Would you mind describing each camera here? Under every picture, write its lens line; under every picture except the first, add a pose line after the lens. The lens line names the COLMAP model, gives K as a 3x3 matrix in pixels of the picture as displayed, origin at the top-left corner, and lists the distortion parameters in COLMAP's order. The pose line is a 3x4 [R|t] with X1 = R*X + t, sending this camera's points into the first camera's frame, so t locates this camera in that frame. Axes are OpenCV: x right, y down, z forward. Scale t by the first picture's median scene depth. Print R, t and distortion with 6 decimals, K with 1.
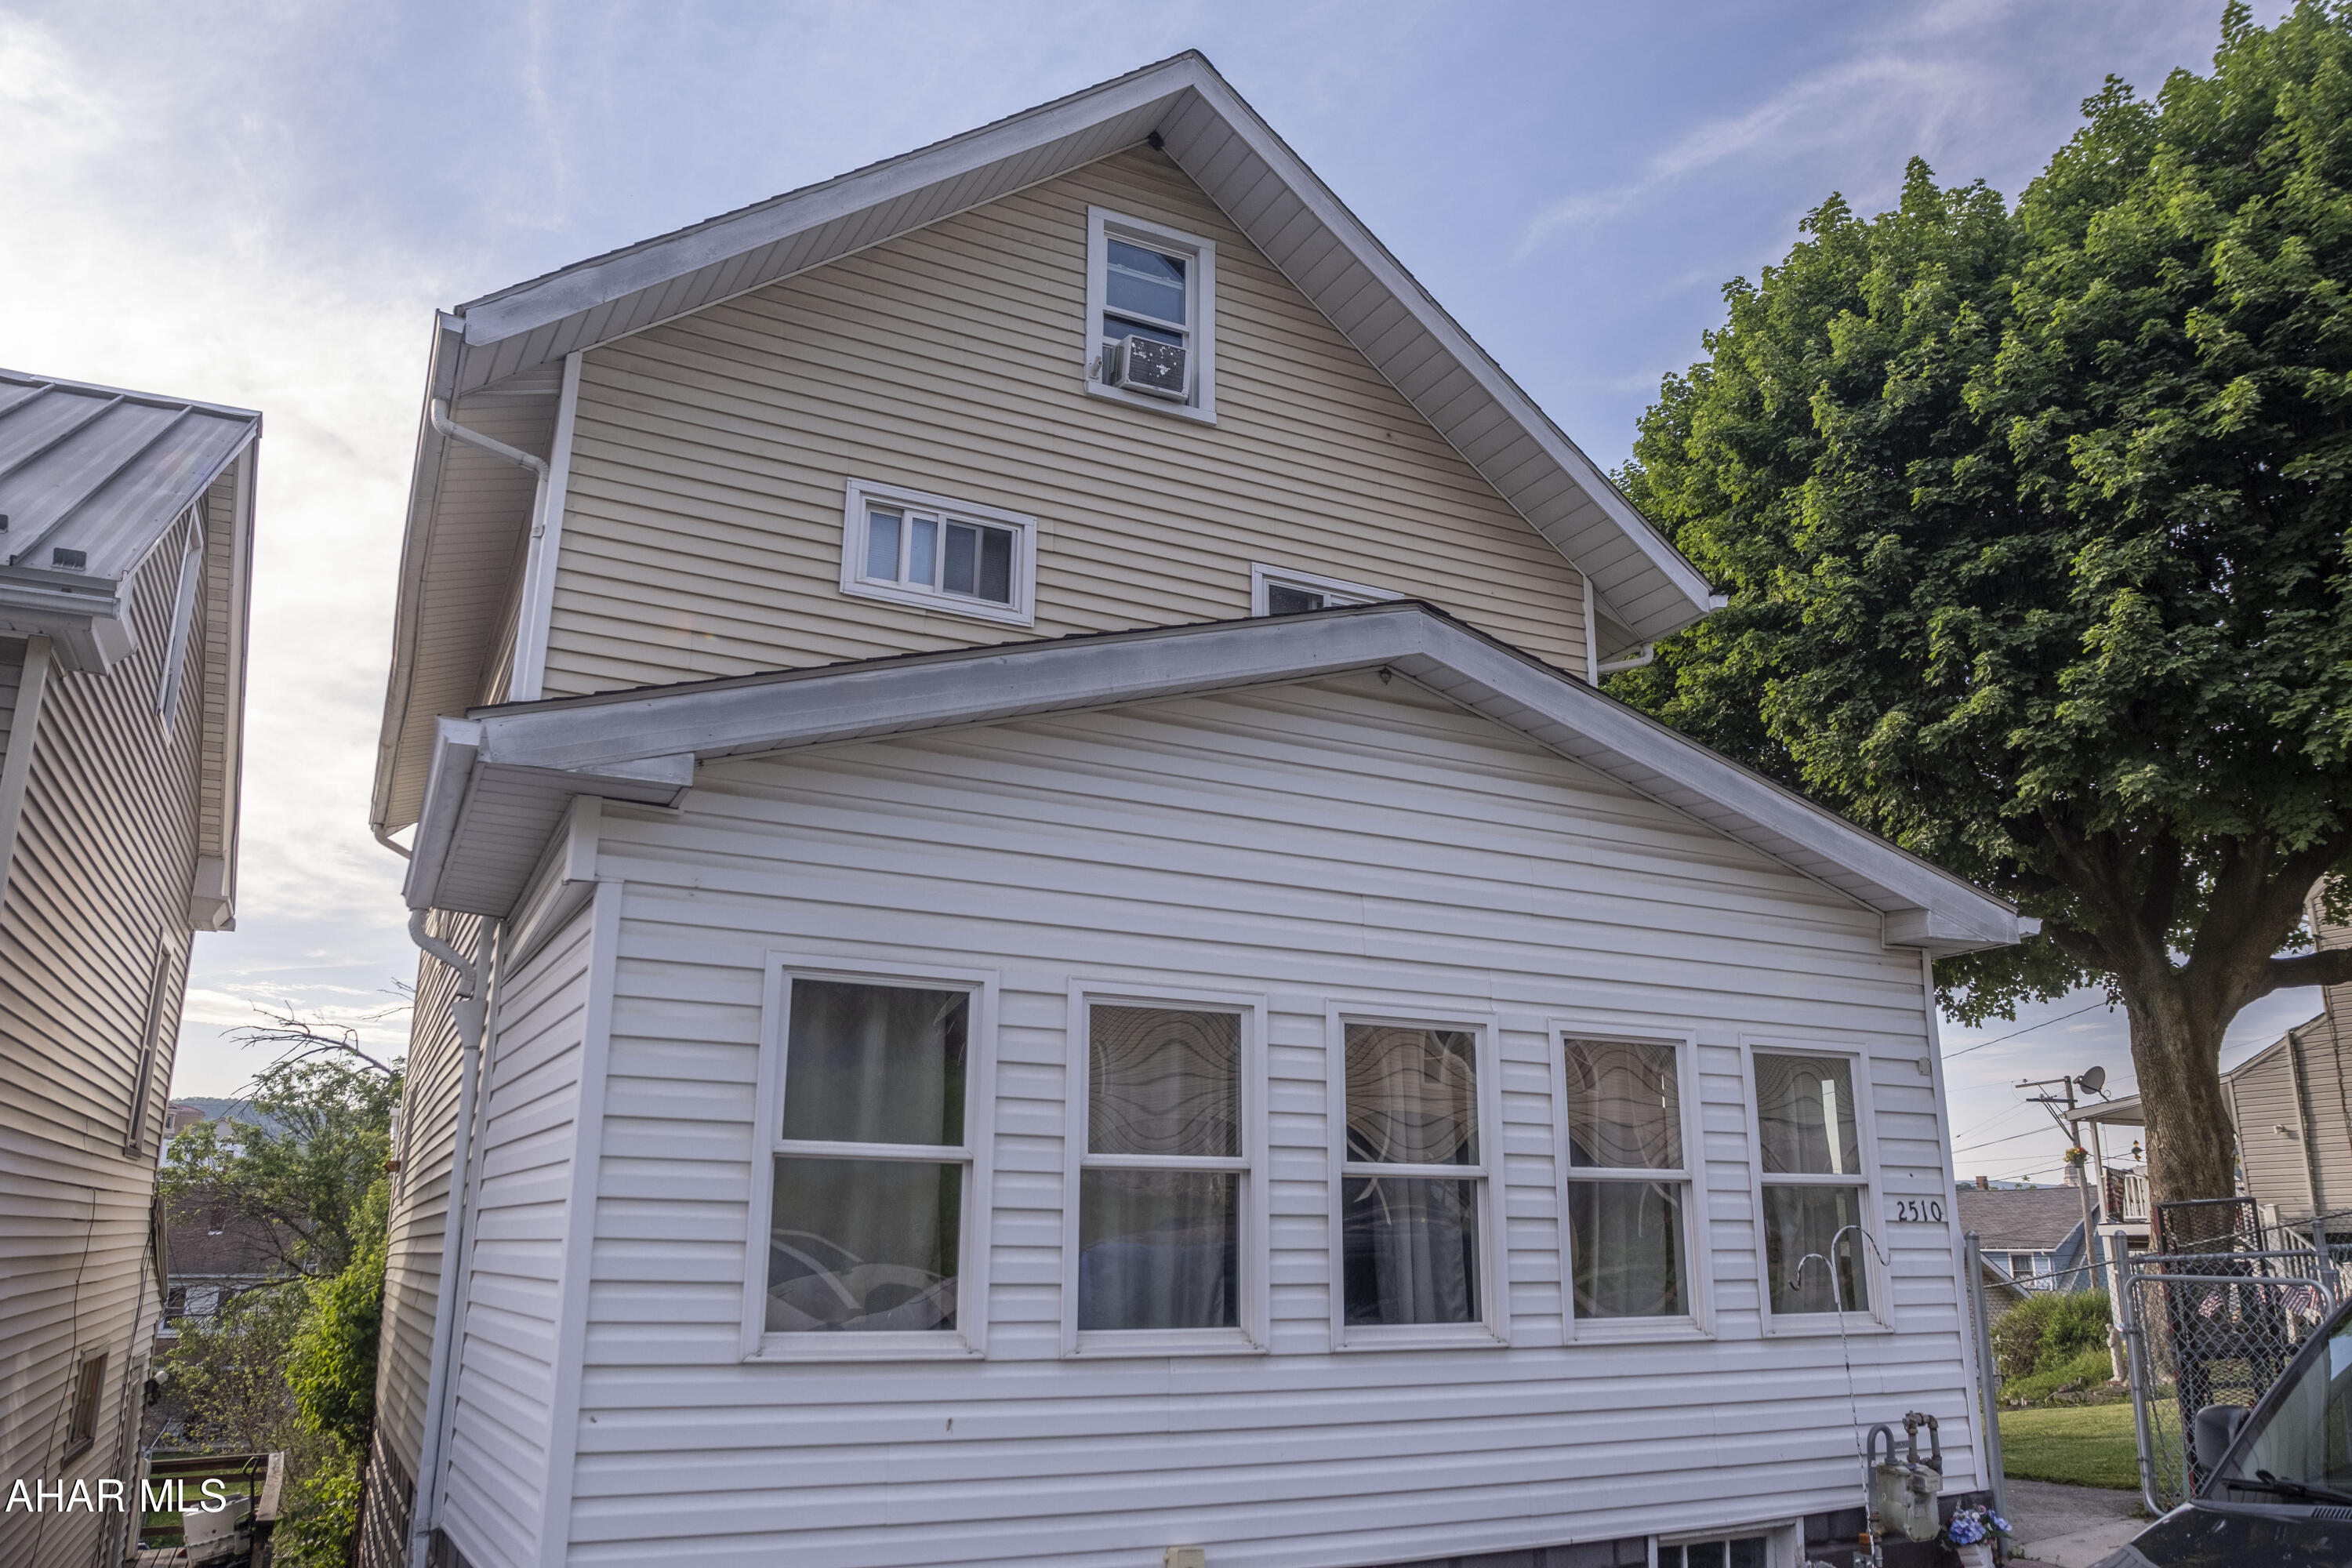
lens RADIAL K [[1670.5, 0, 1205.6], [0, 1670.5, 774.1], [0, 0, 1]] dist [-0.071726, 0.042698]
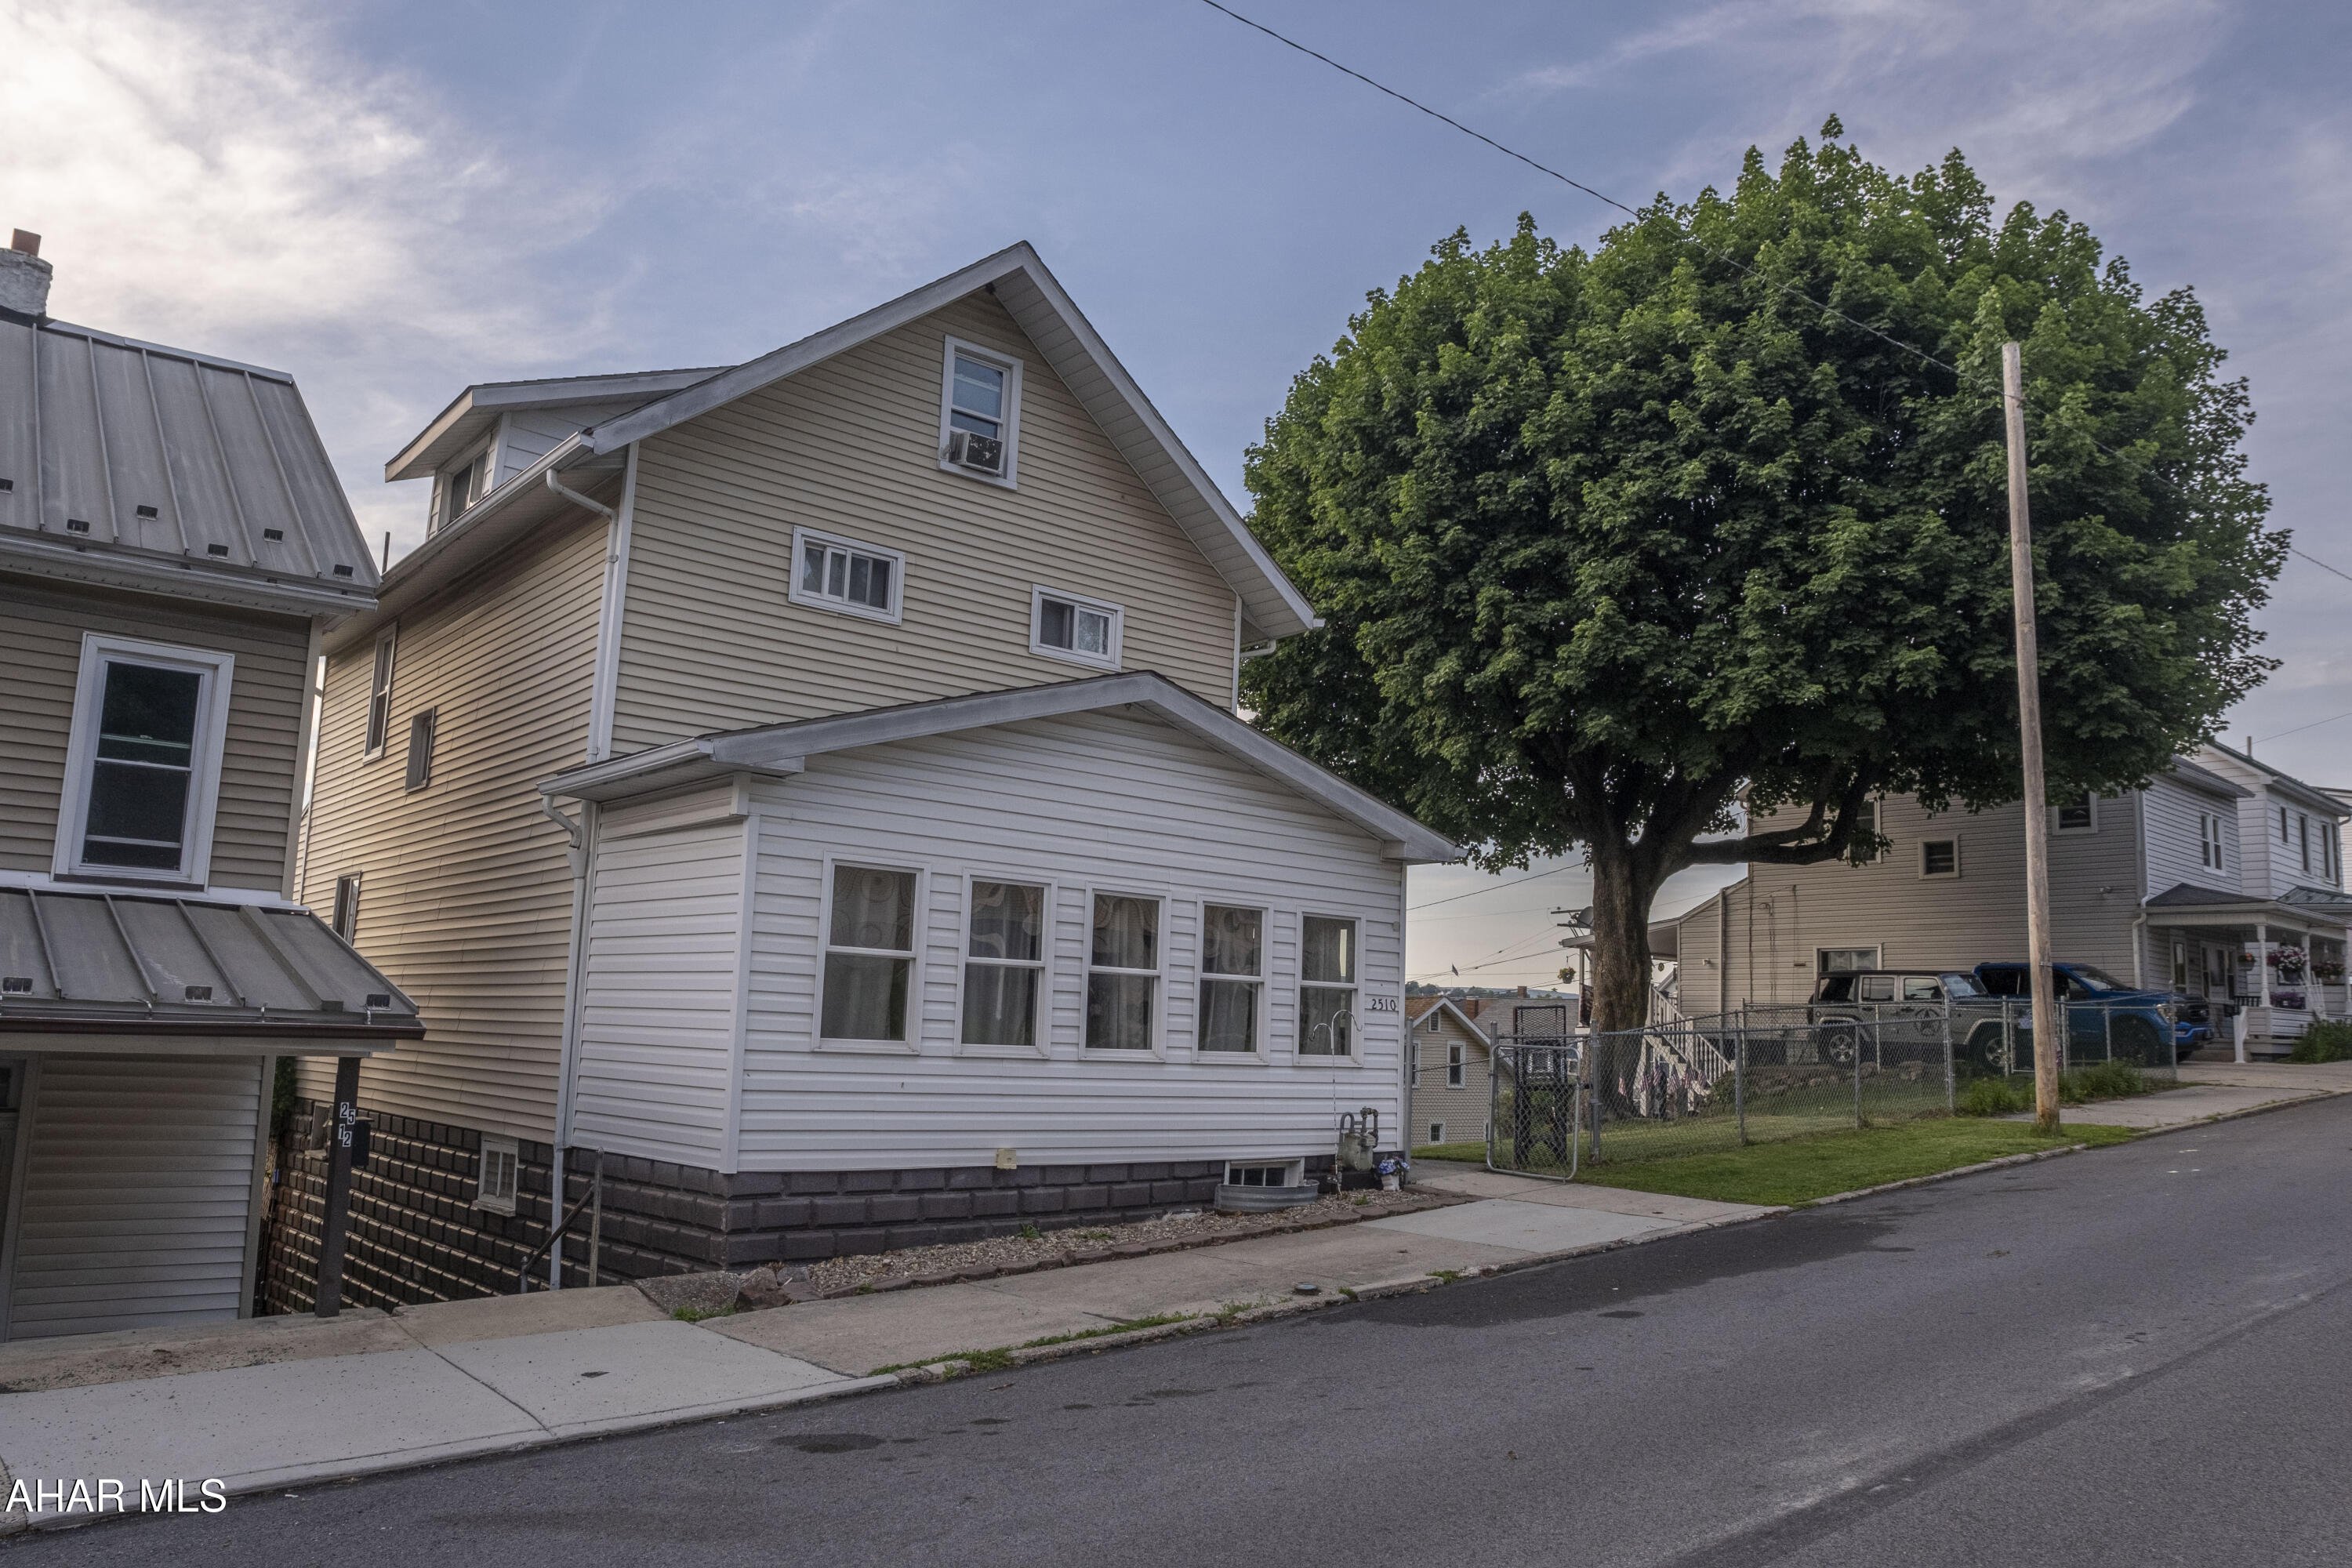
lens RADIAL K [[1670.5, 0, 1190.5], [0, 1670.5, 775.4], [0, 0, 1]] dist [-0.071726, 0.042698]
pose [[0.974046, 0.066932, 0.216230, -0.157069], [-0.094127, 0.988540, 0.118022, -0.149571], [-0.205852, -0.135312, 0.969183, -0.580778]]
